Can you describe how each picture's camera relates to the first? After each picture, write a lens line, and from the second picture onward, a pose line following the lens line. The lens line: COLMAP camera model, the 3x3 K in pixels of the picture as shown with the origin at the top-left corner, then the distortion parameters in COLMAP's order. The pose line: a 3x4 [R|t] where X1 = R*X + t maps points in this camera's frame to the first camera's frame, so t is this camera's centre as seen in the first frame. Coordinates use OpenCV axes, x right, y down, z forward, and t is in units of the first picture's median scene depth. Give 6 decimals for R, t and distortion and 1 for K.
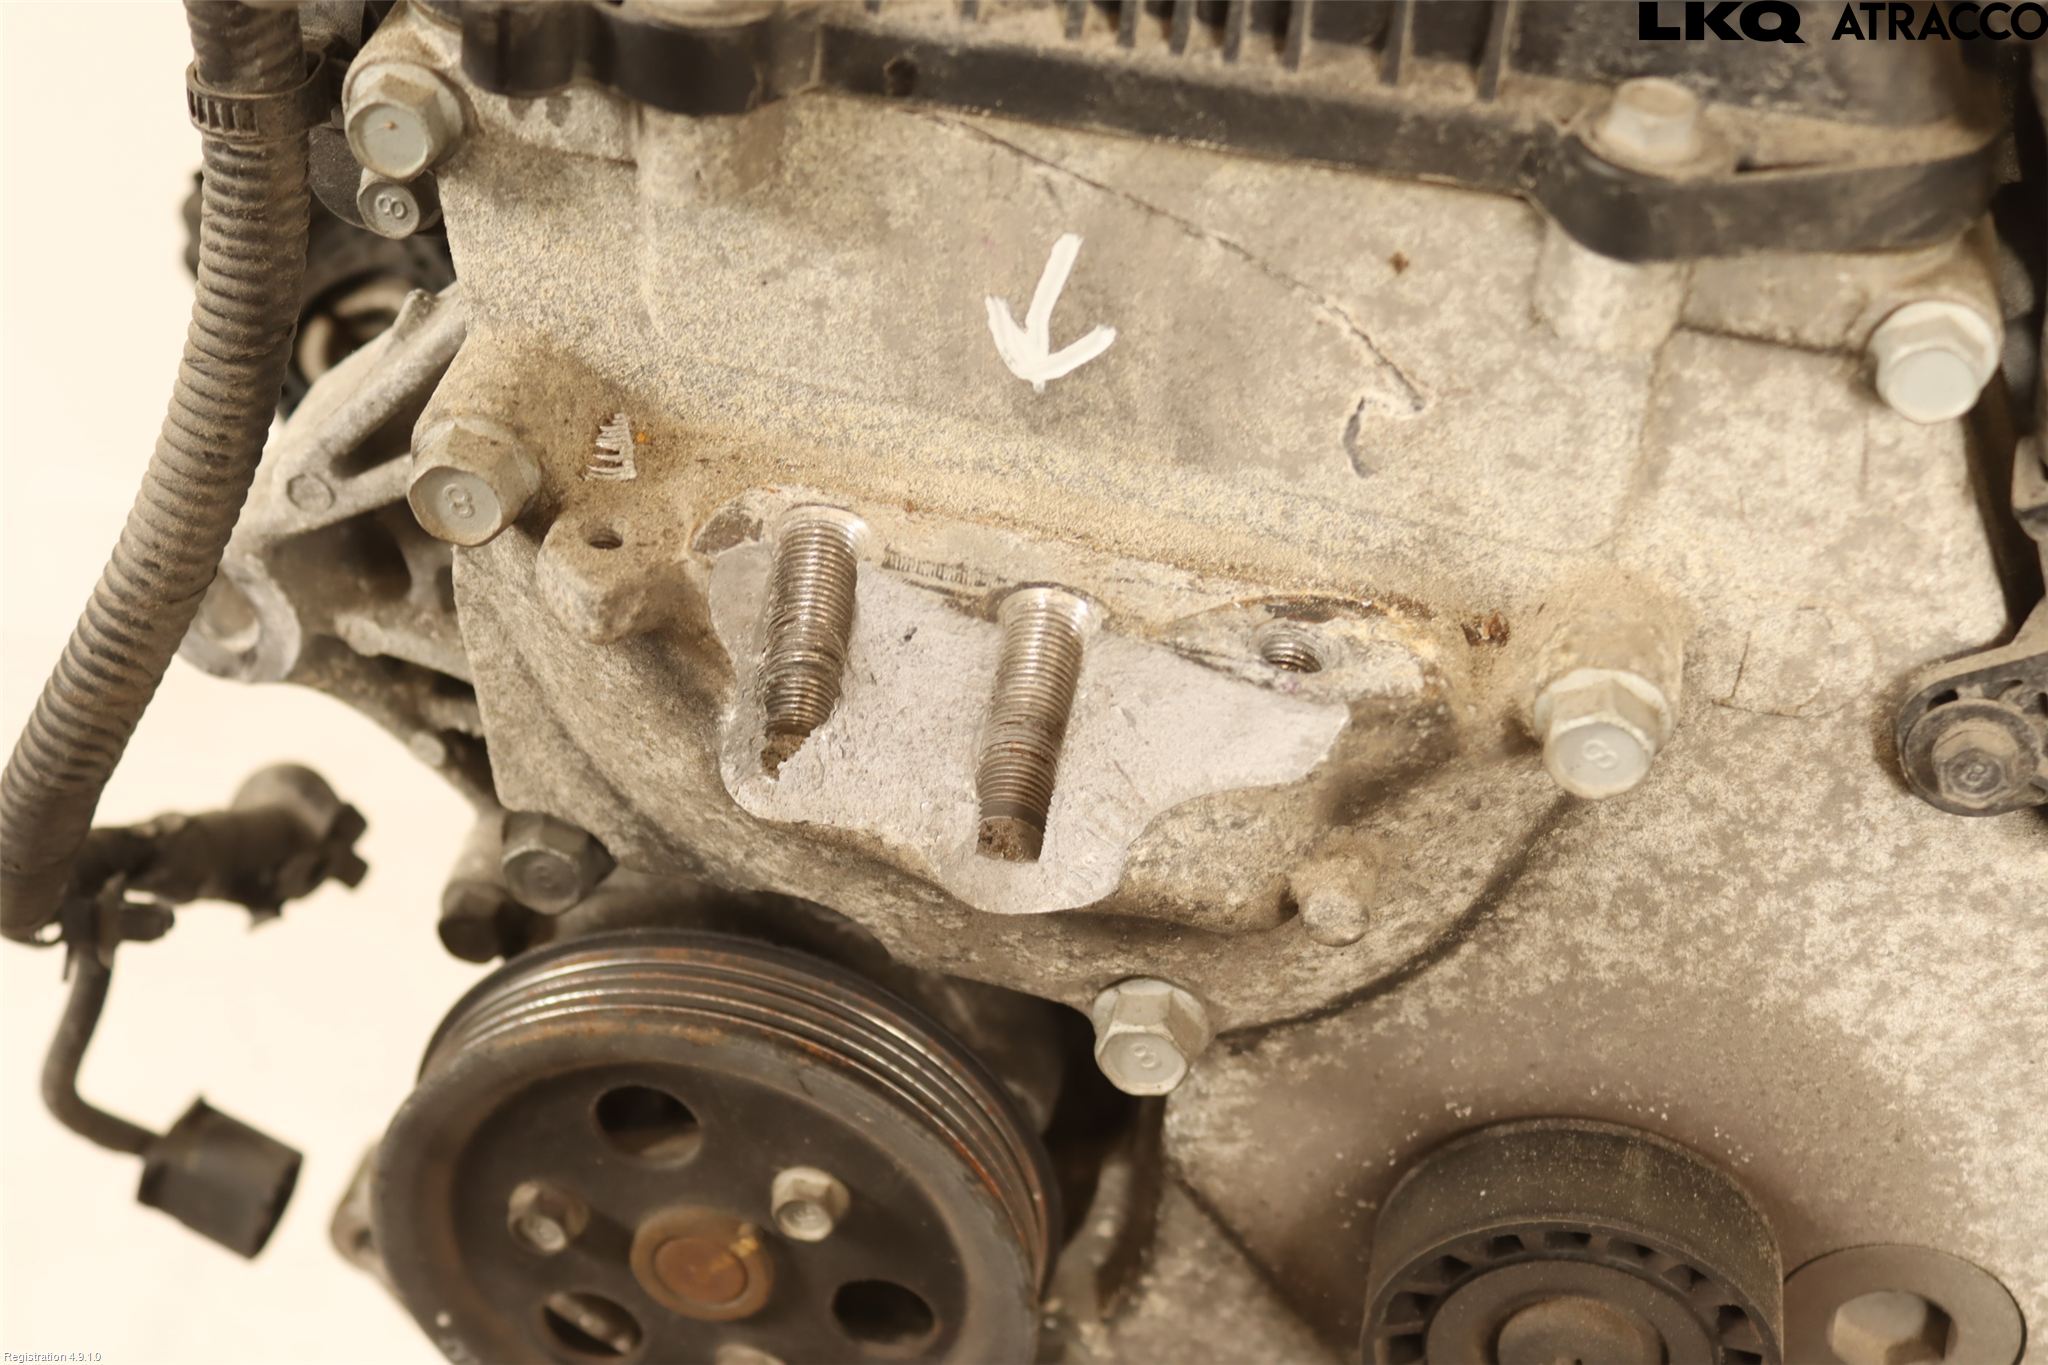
lens RADIAL K [[3128.5, 0, 1024.0], [0, 3128.5, 682.5], [0, 0, 1]] dist [-0.000965, 0.118952]
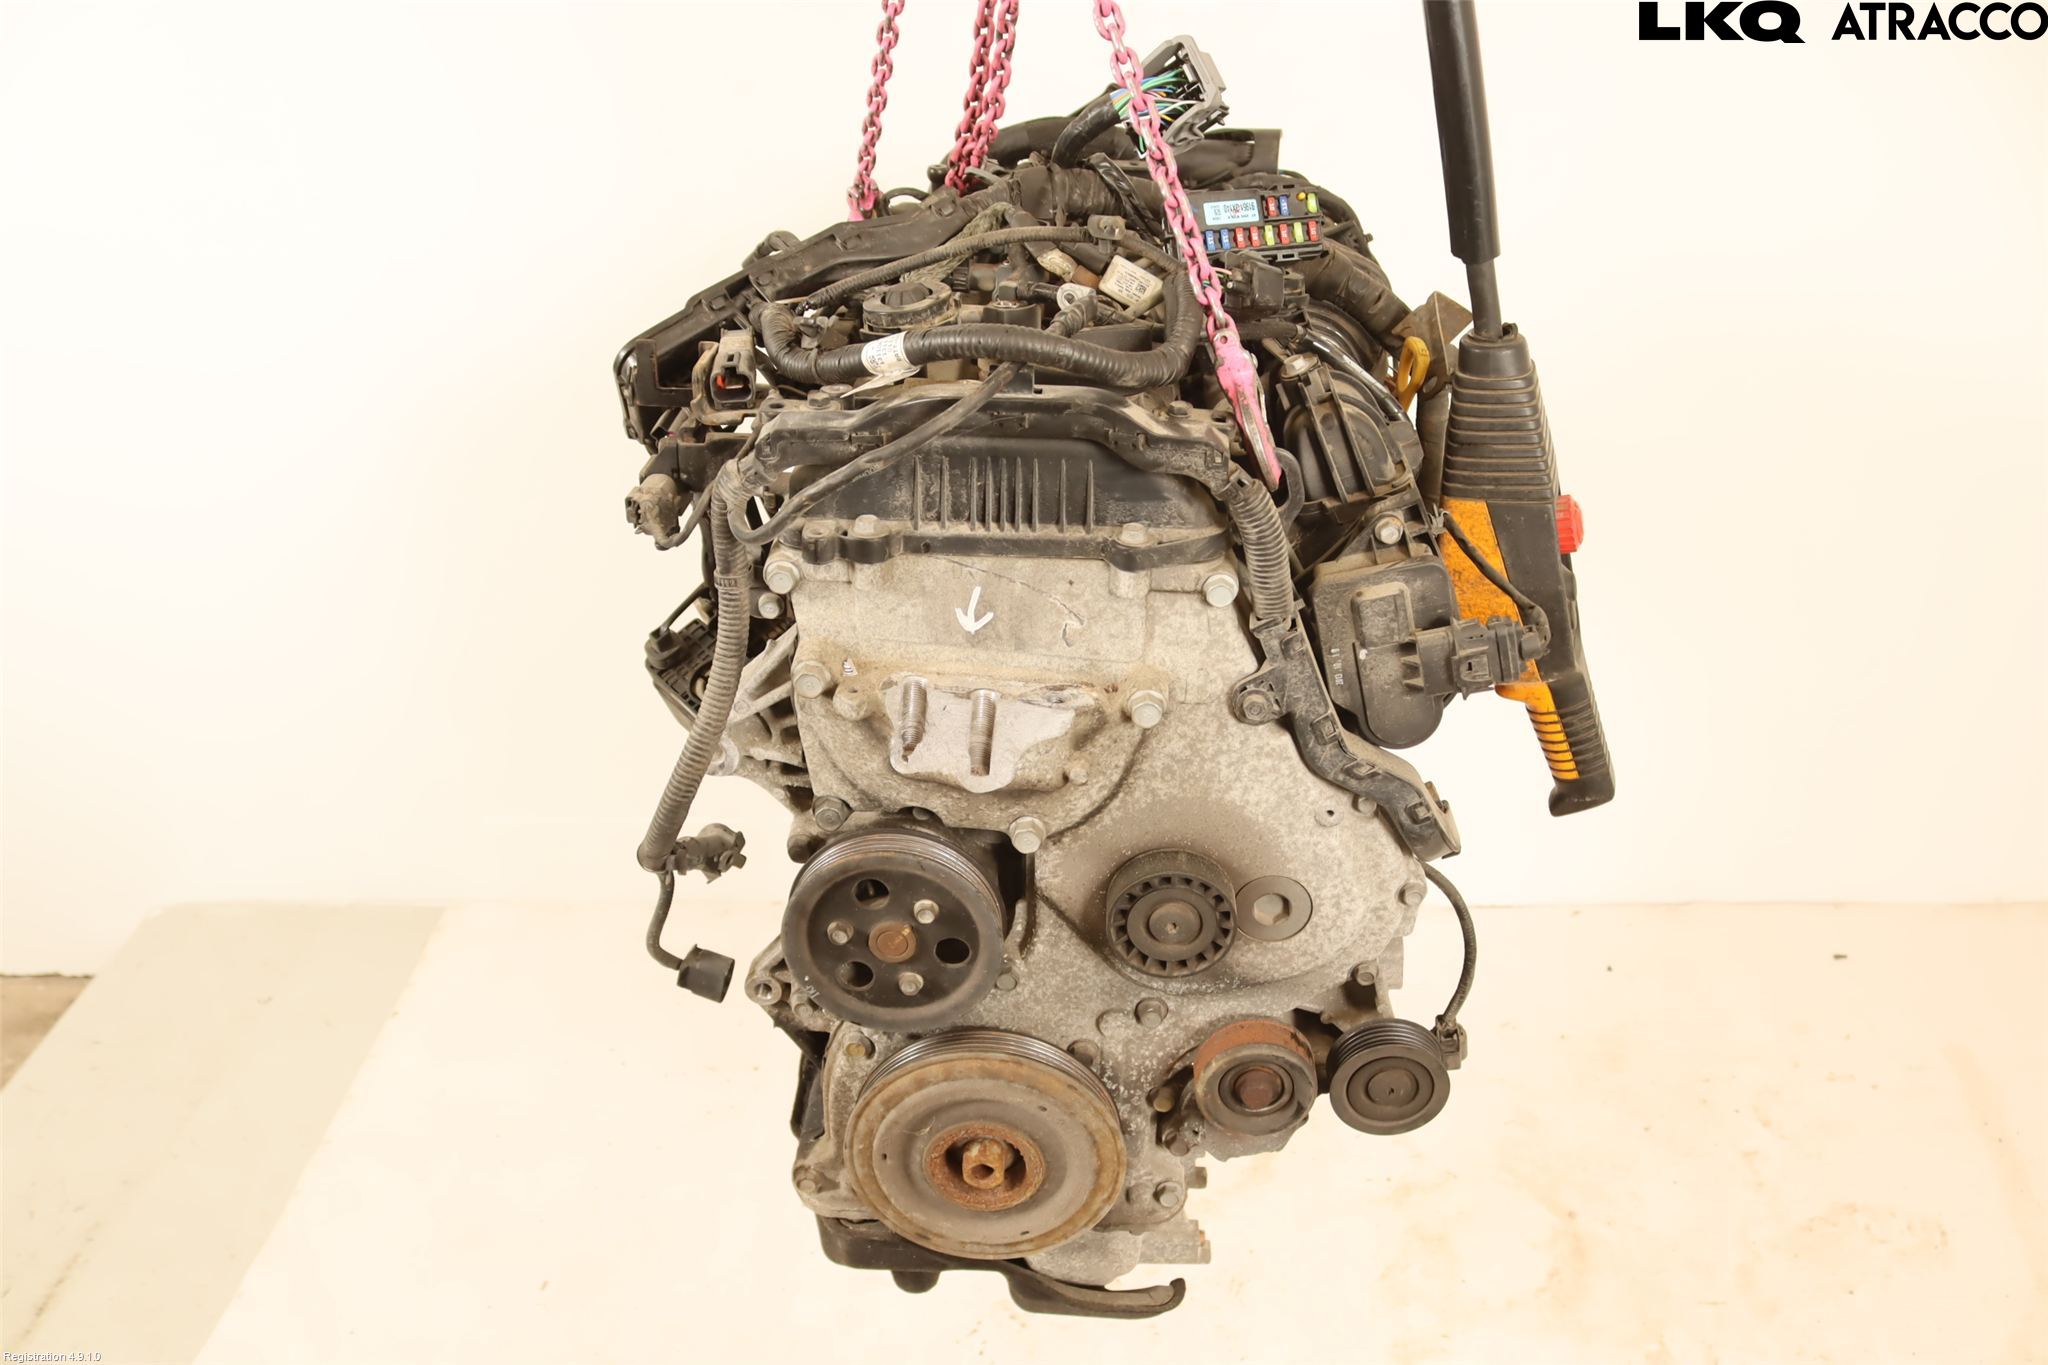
lens RADIAL K [[1726.2, 0, 1024.0], [0, 1726.2, 682.5], [0, 0, 1]] dist [-0.001038, -0.000267]
pose [[0.988537, -0.119938, 0.091705, -0.117869], [0.133269, 0.978618, -0.156671, 0.258616], [-0.070954, 0.167096, 0.983384, -0.844703]]
